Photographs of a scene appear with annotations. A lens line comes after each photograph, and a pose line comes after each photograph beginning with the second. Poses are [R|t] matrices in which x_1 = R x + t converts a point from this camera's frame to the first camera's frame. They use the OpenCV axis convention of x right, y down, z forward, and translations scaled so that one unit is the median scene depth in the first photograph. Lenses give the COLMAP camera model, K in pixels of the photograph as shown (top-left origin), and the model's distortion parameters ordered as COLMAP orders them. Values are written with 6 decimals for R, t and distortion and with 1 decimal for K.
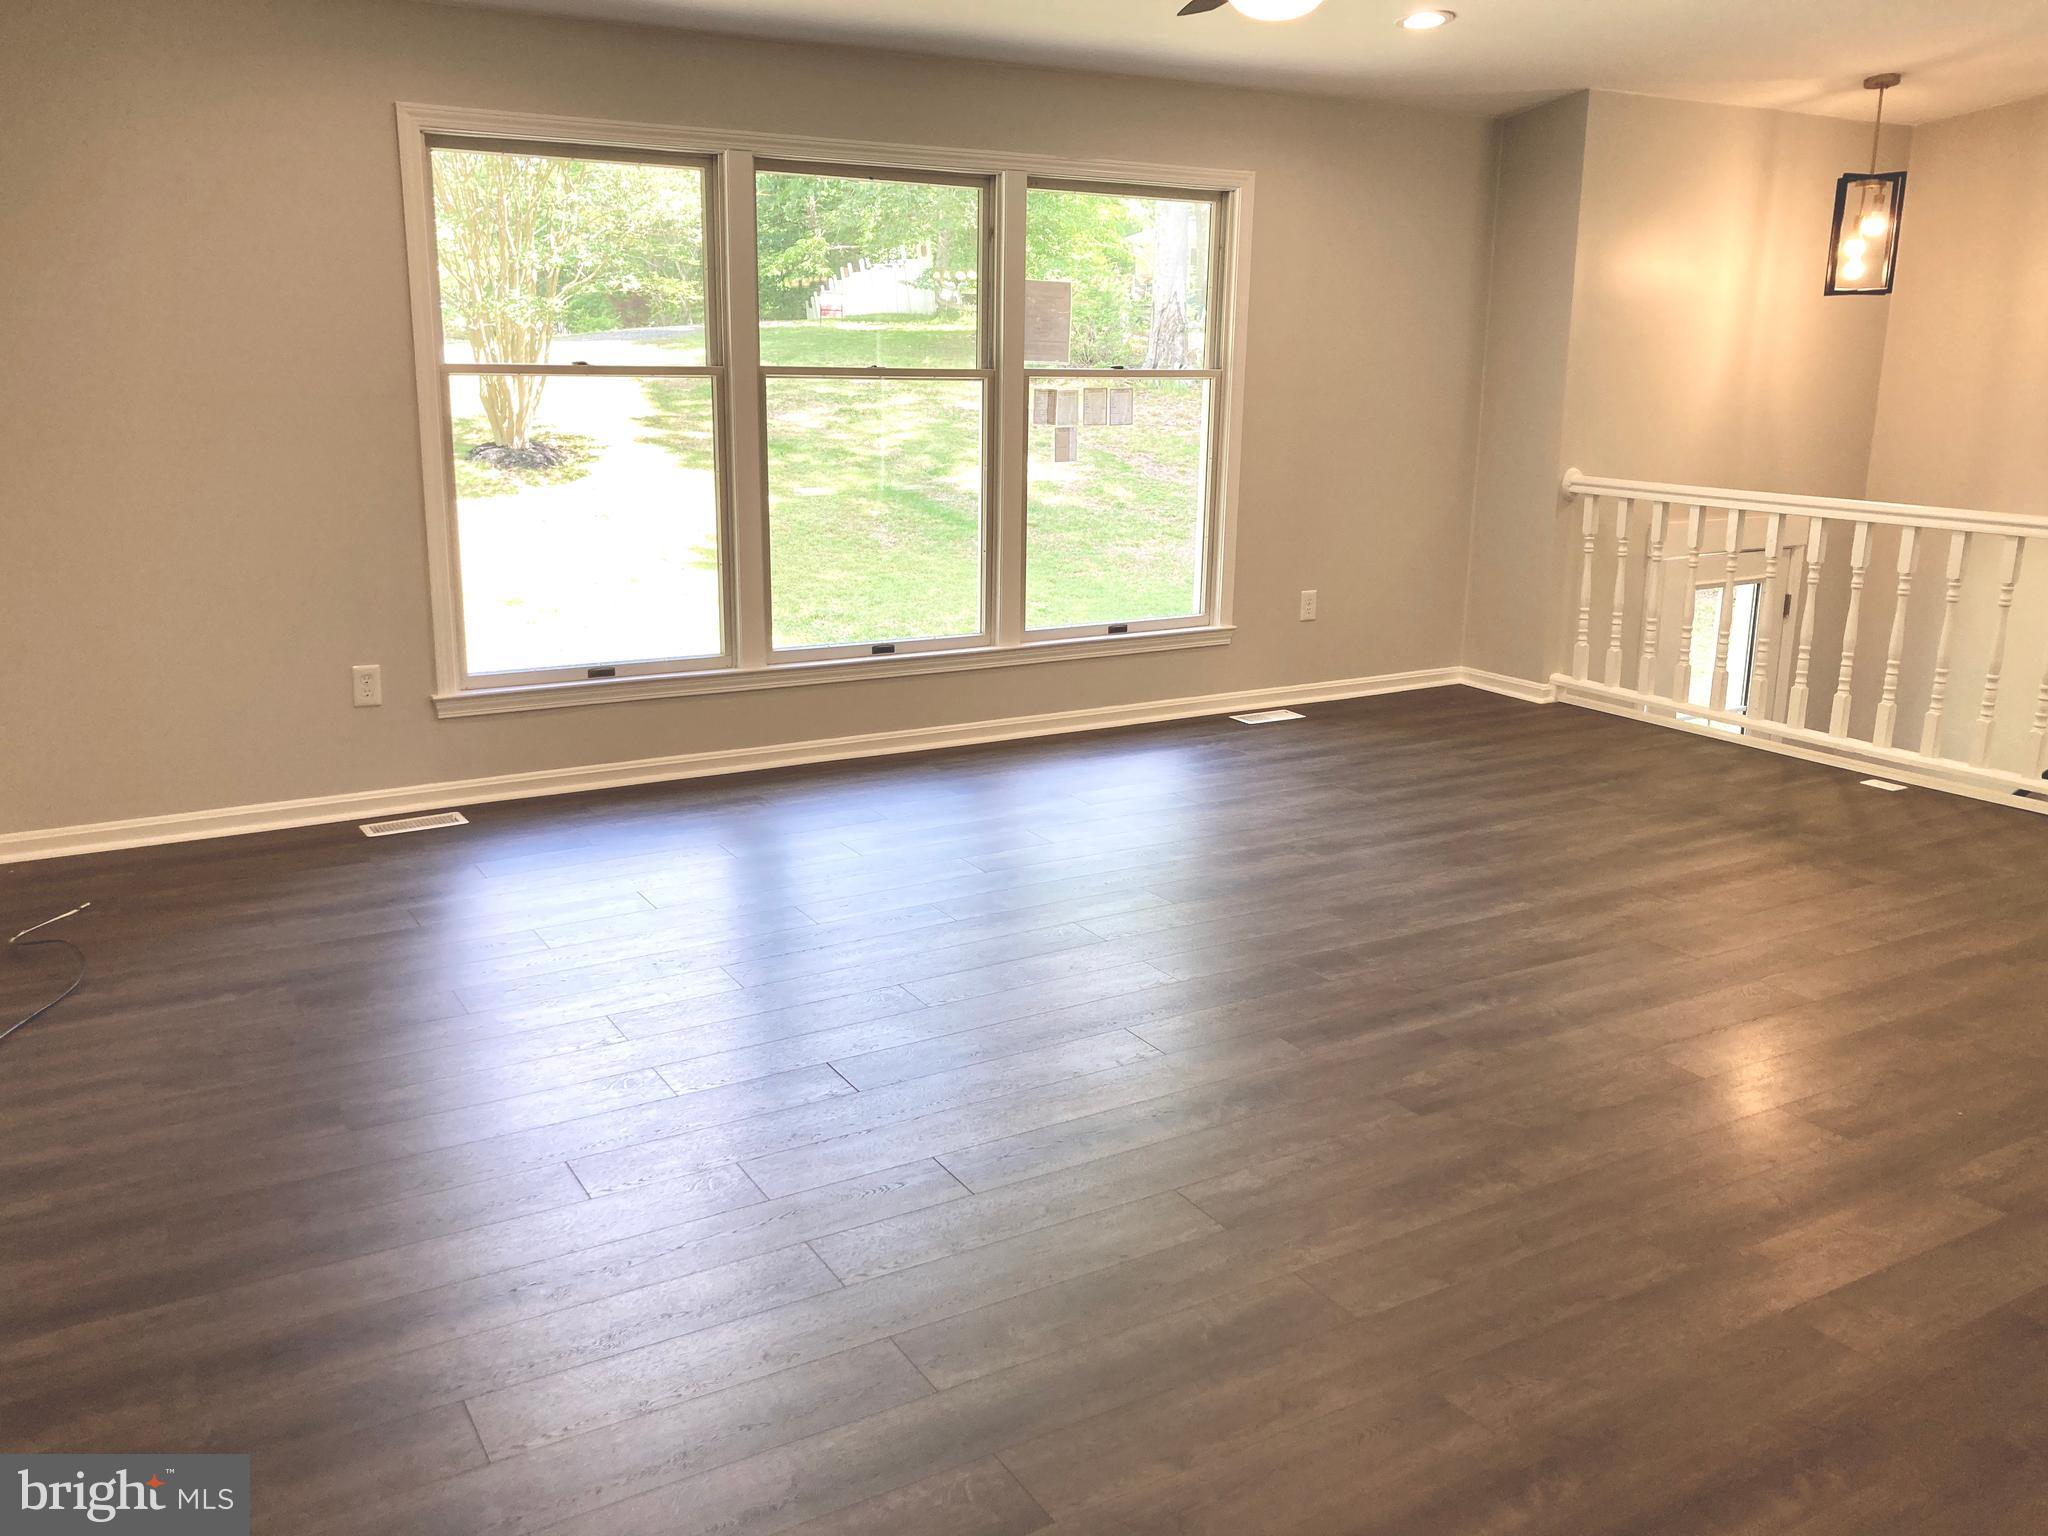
lens RADIAL K [[1666.2, 0, 1021.5], [0, 1666.2, 729.6], [0, 0, 1]] dist [0.030416, -0.016044]
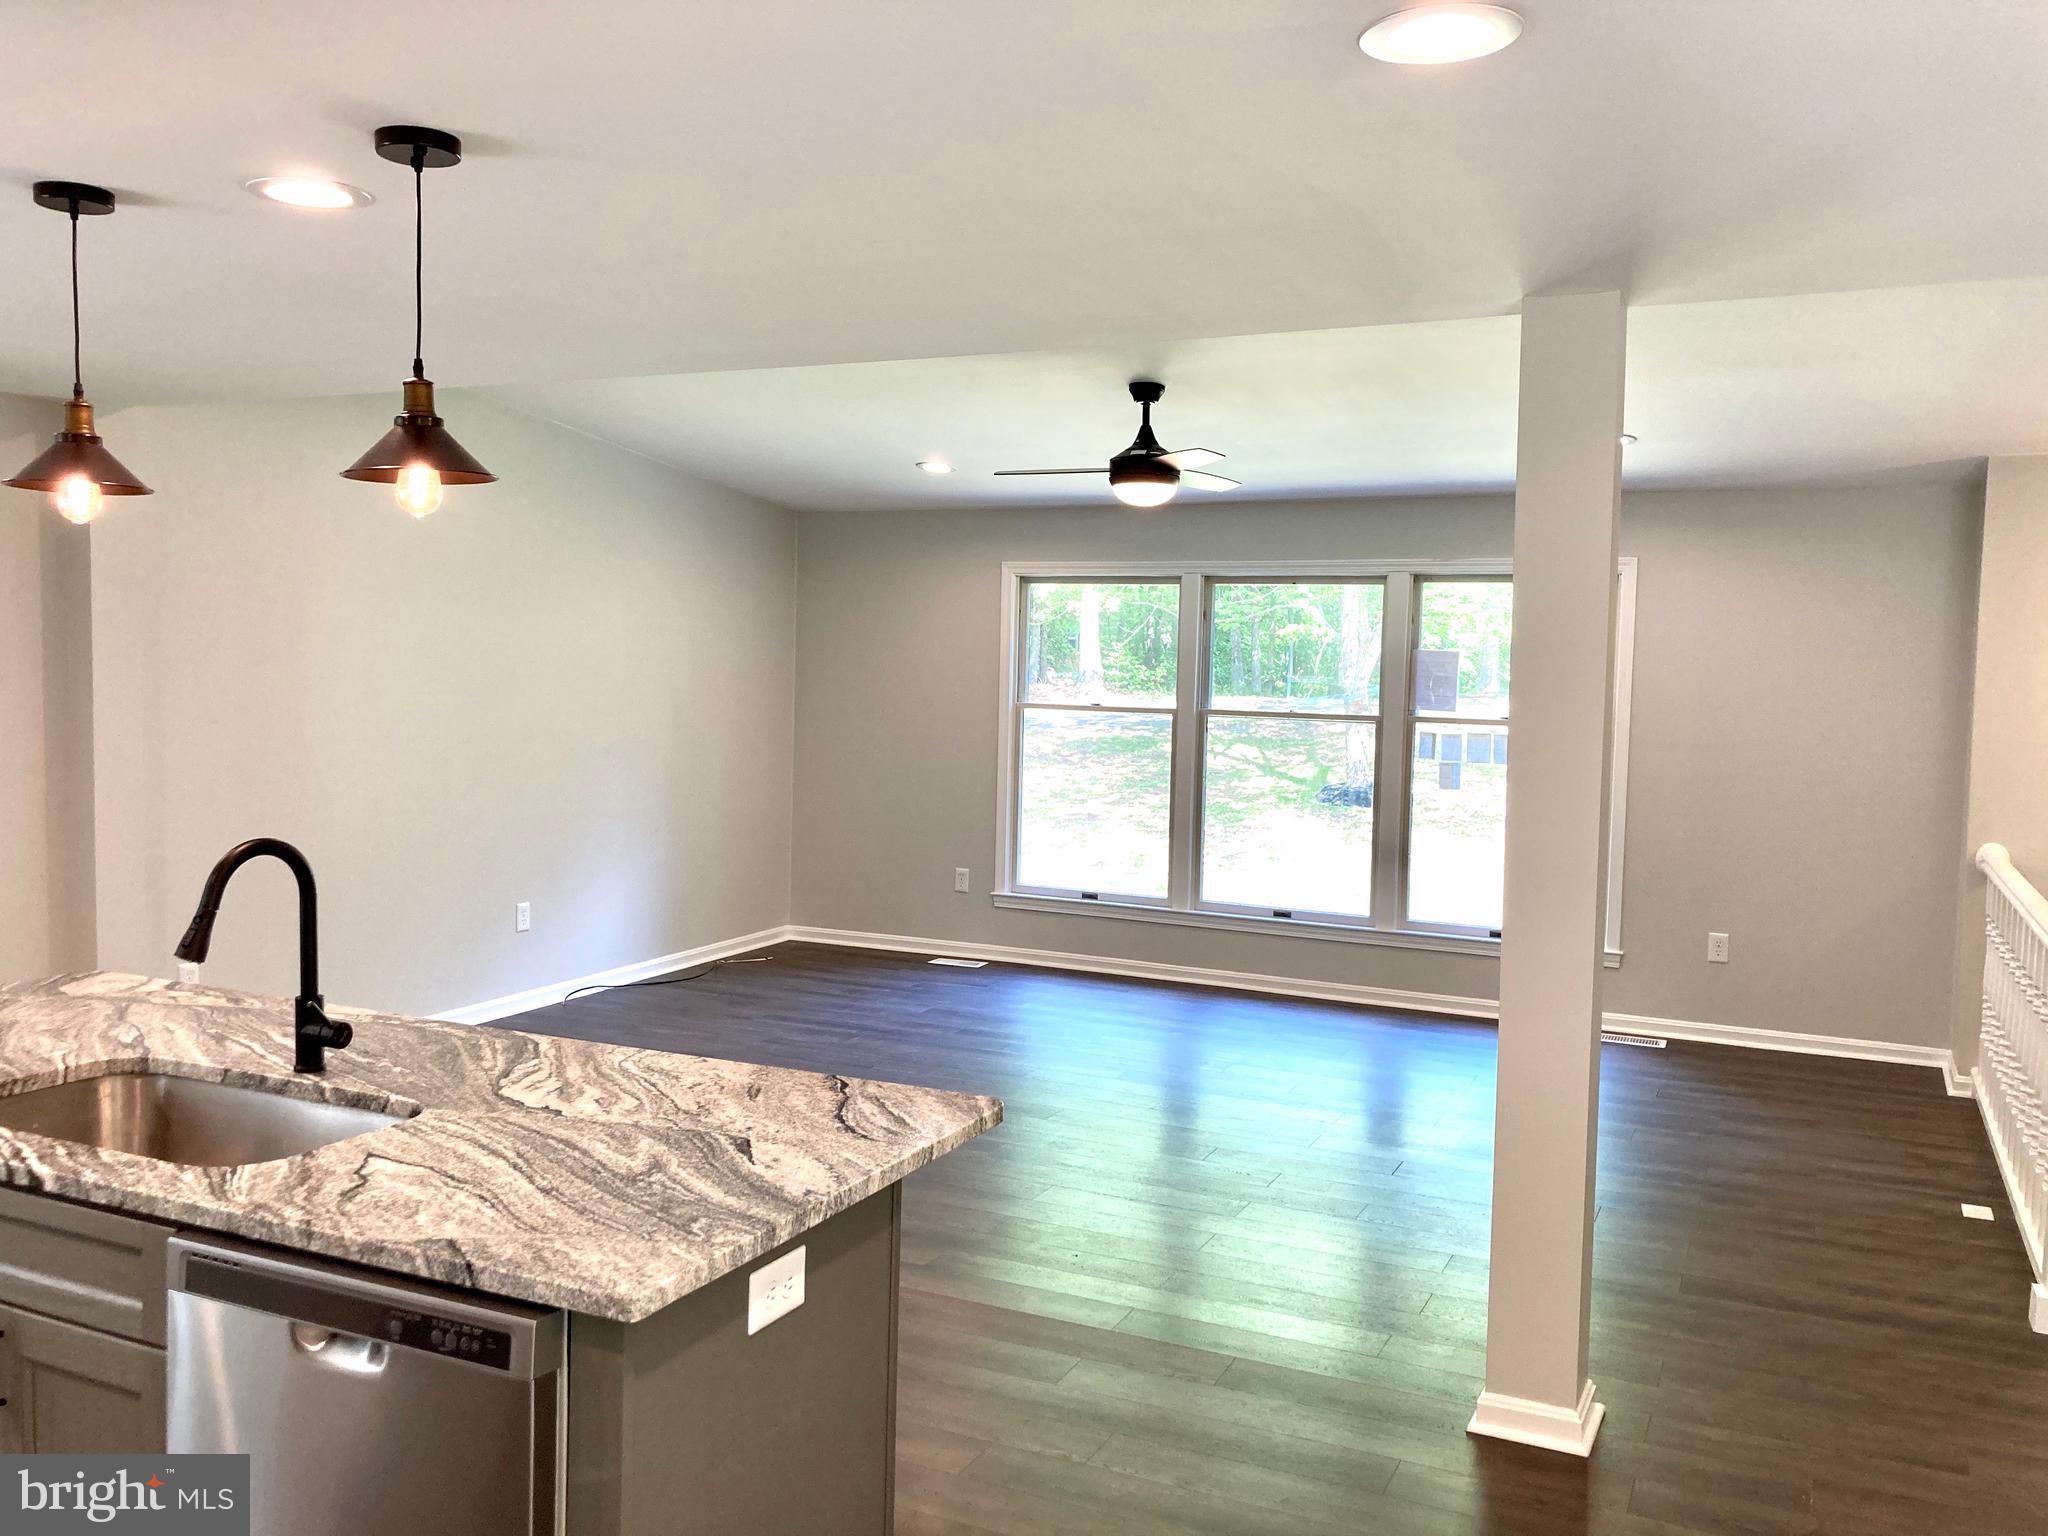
lens RADIAL K [[1666.2, 0, 1021.5], [0, 1666.2, 729.6], [0, 0, 1]] dist [0.030416, -0.016044]
pose [[0.554742, 0.034181, -0.831320, 0.944009], [-0.199921, 0.975359, -0.093304, -0.026227], [0.807646, 0.217958, 0.547907, 0.053405]]
